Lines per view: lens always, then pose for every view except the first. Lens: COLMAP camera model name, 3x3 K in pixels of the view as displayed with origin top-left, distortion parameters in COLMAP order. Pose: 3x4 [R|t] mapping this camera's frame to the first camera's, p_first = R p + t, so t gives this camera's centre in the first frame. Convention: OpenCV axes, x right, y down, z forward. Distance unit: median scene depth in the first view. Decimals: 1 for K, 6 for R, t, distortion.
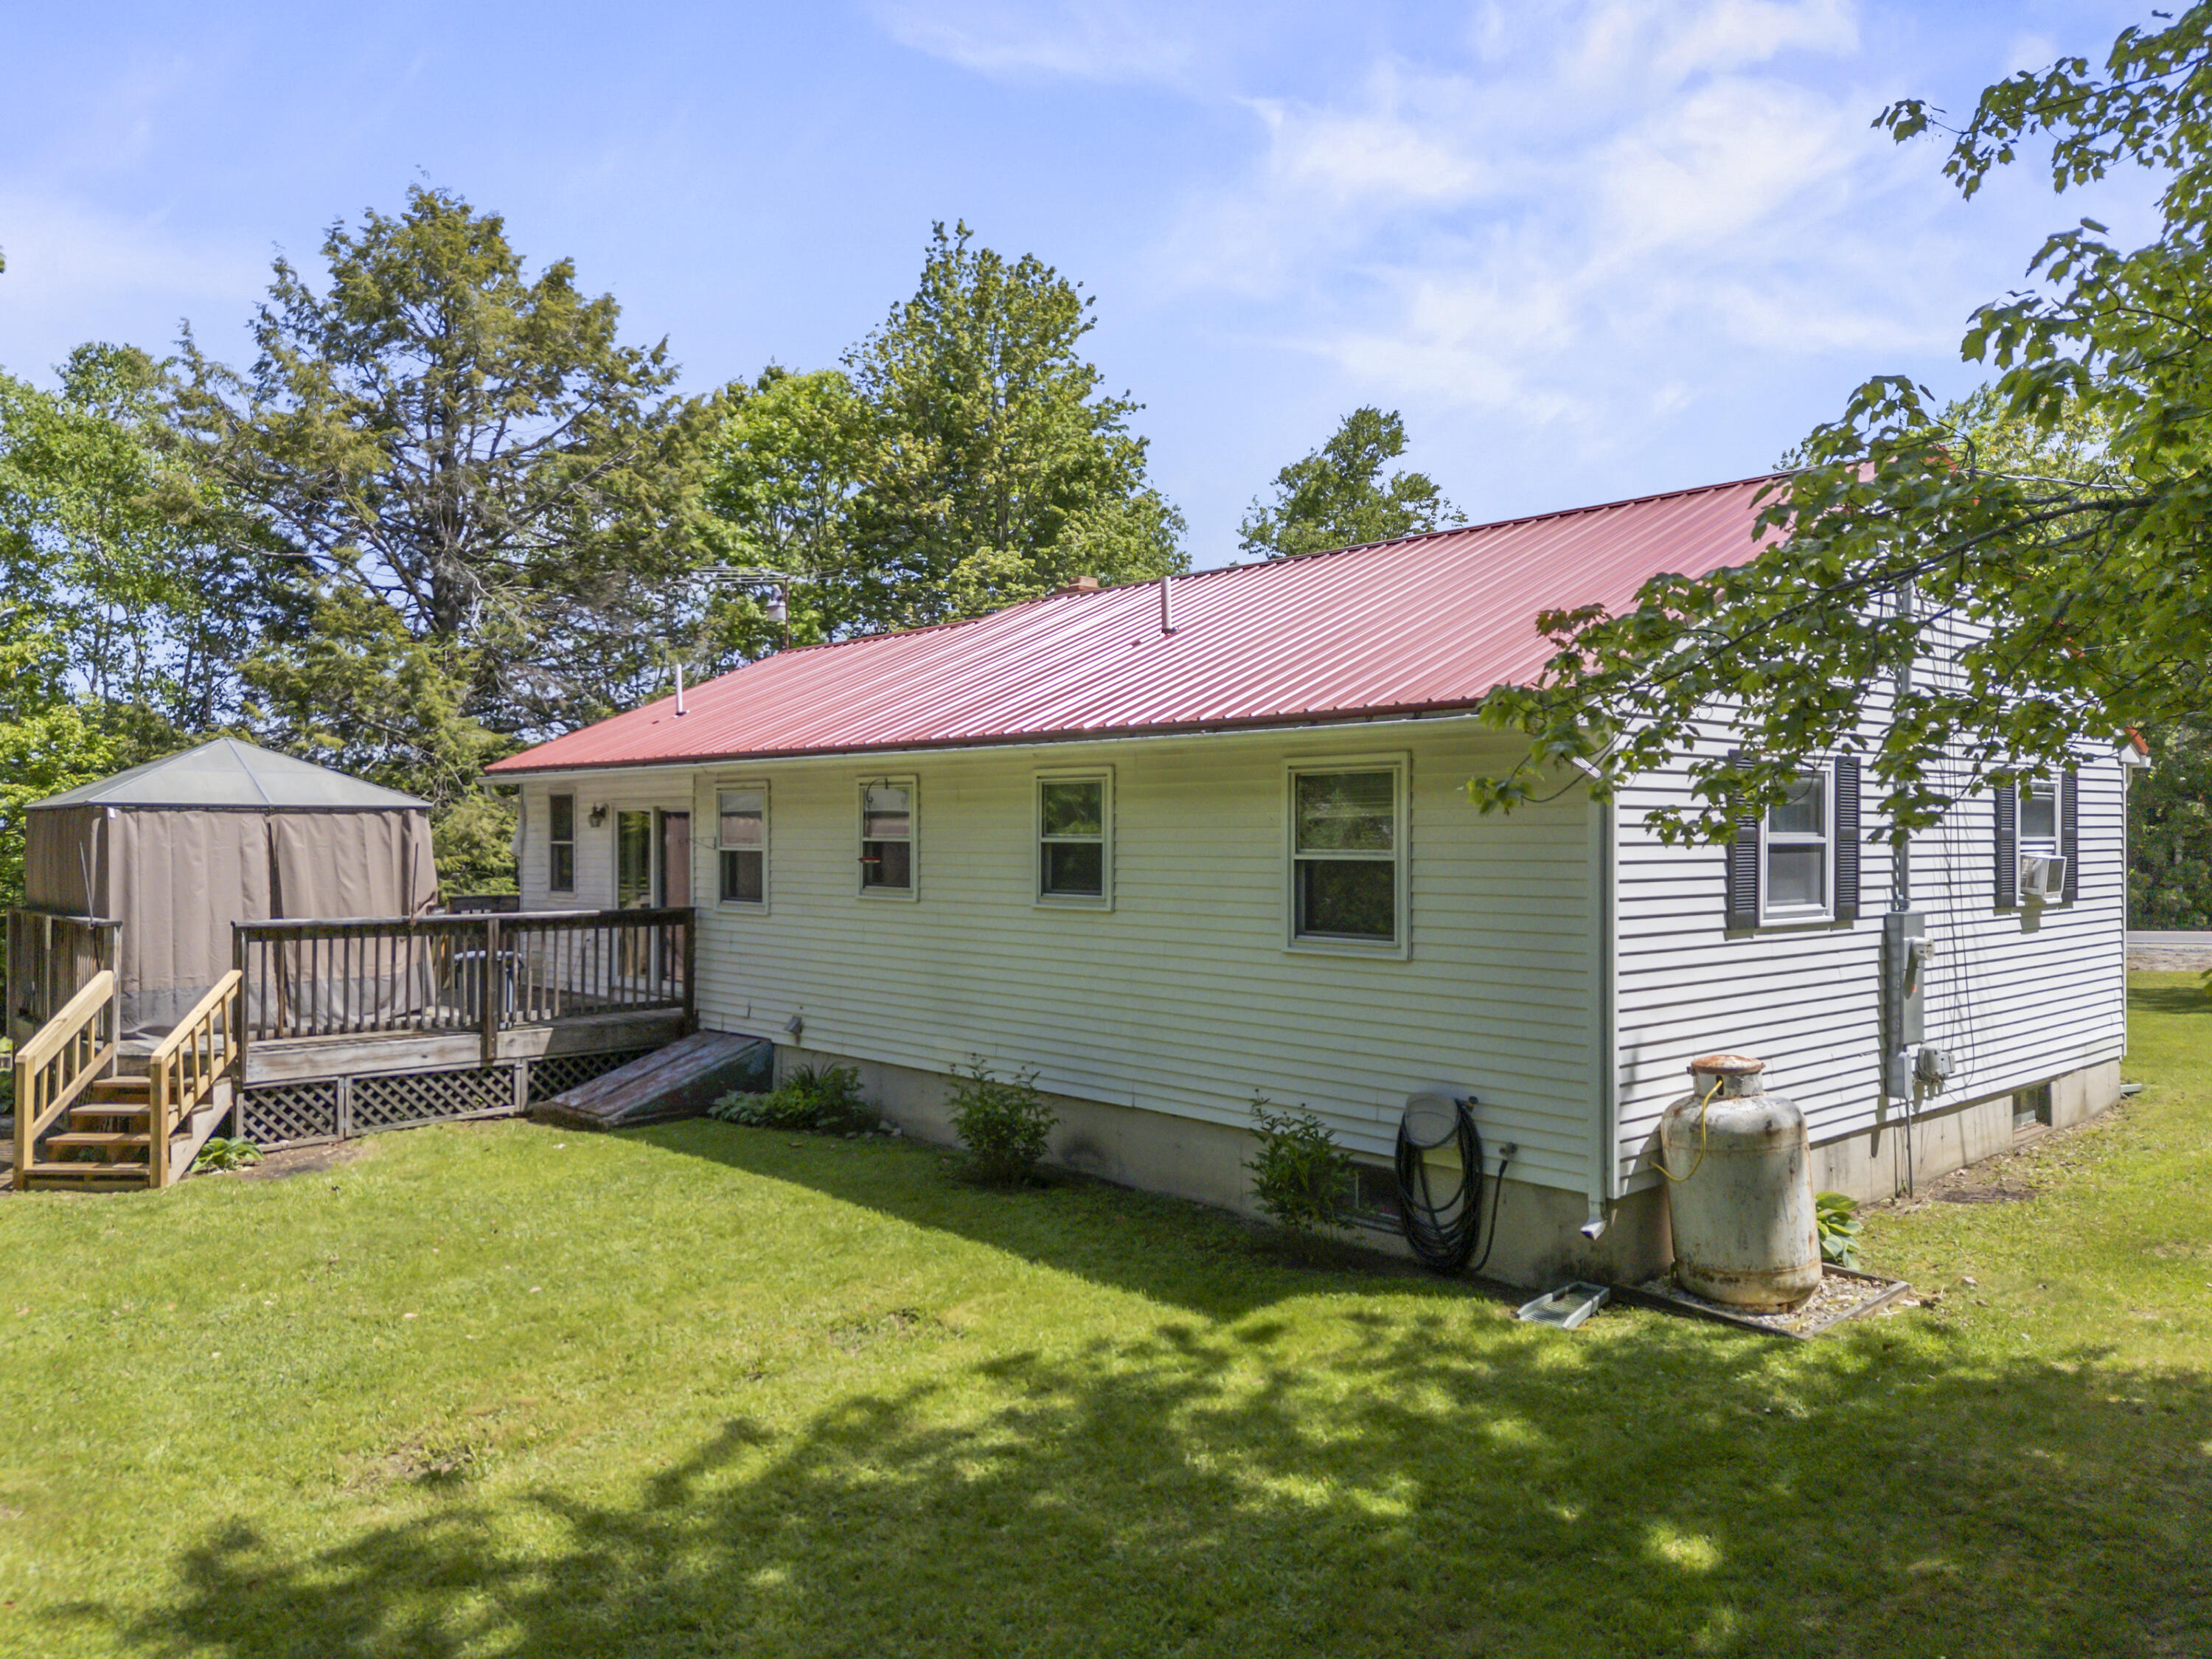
lens RADIAL K [[1610.1, 0, 1106.0], [0, 1610.1, 829.5], [0, 0, 1]] dist [0.104812, -0.104792]
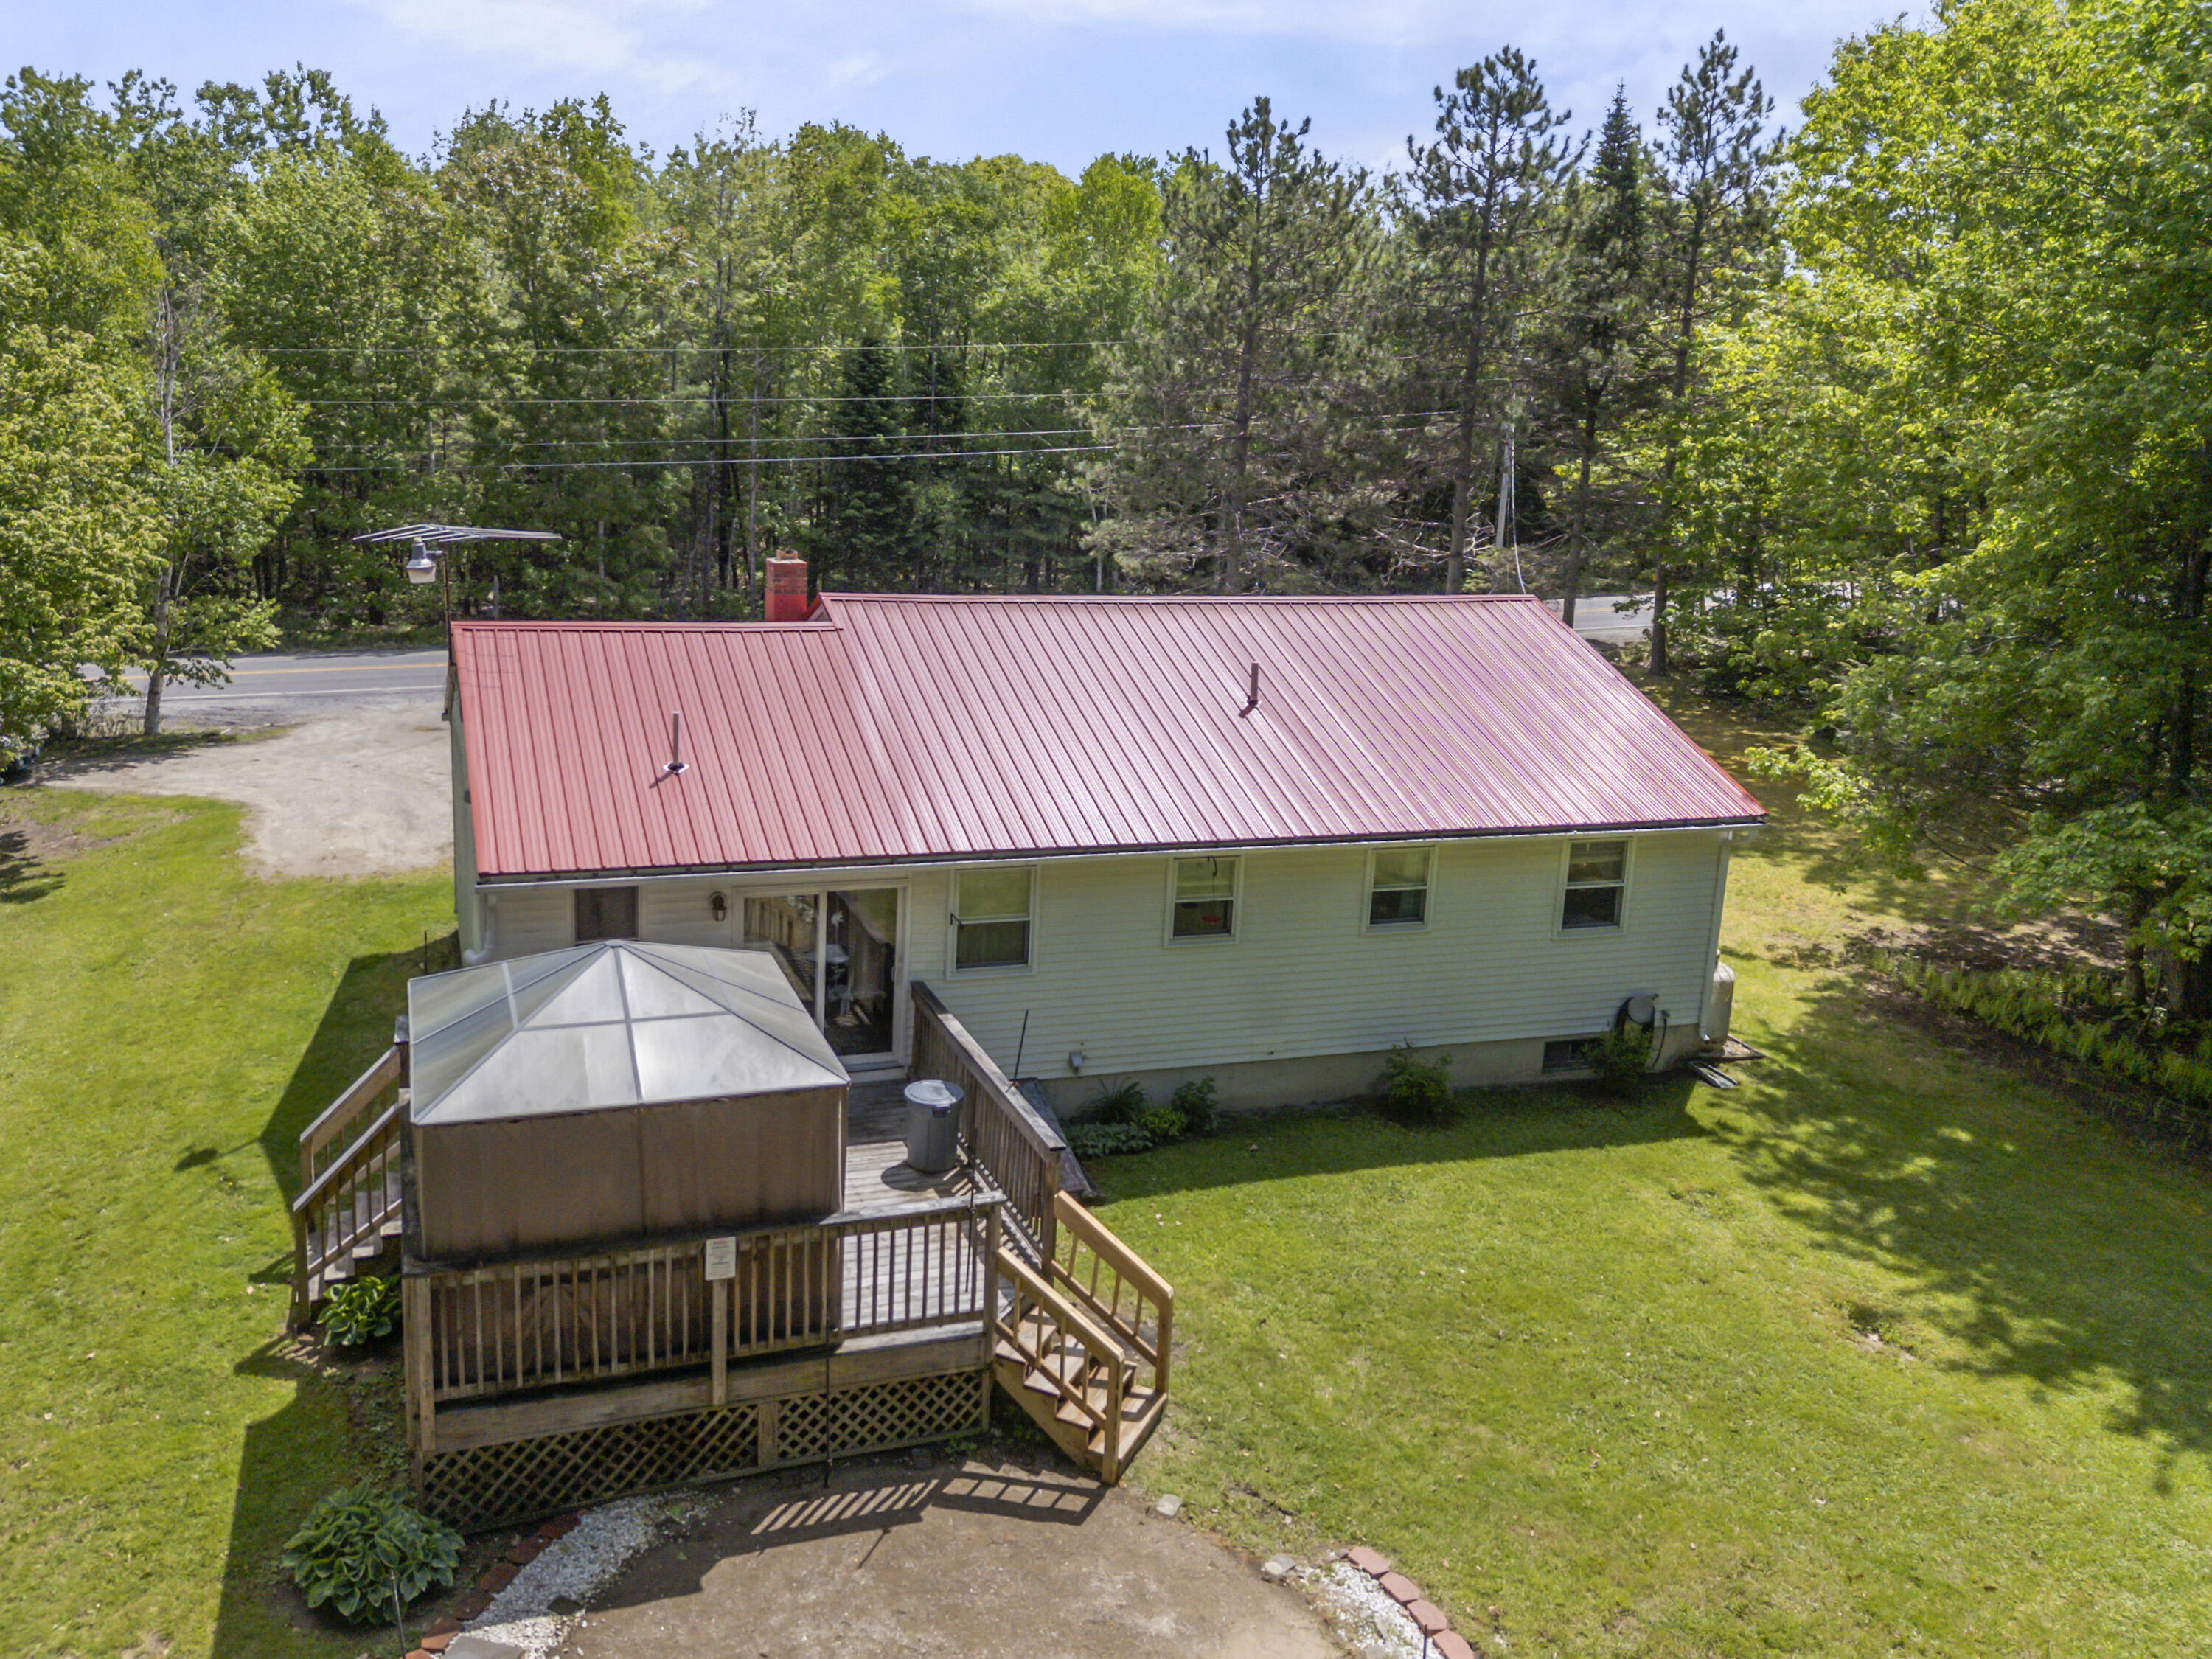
lens RADIAL K [[1699.3, 0, 959.5], [0, 1699.3, 780.7], [0, 0, 1]] dist [0.009865, 0.007053]
pose [[0.402033, -0.171780, 0.899367, -2.335074], [-0.044859, 0.977369, 0.206731, -0.586227], [-0.914526, -0.123457, 0.385229, 1.120858]]
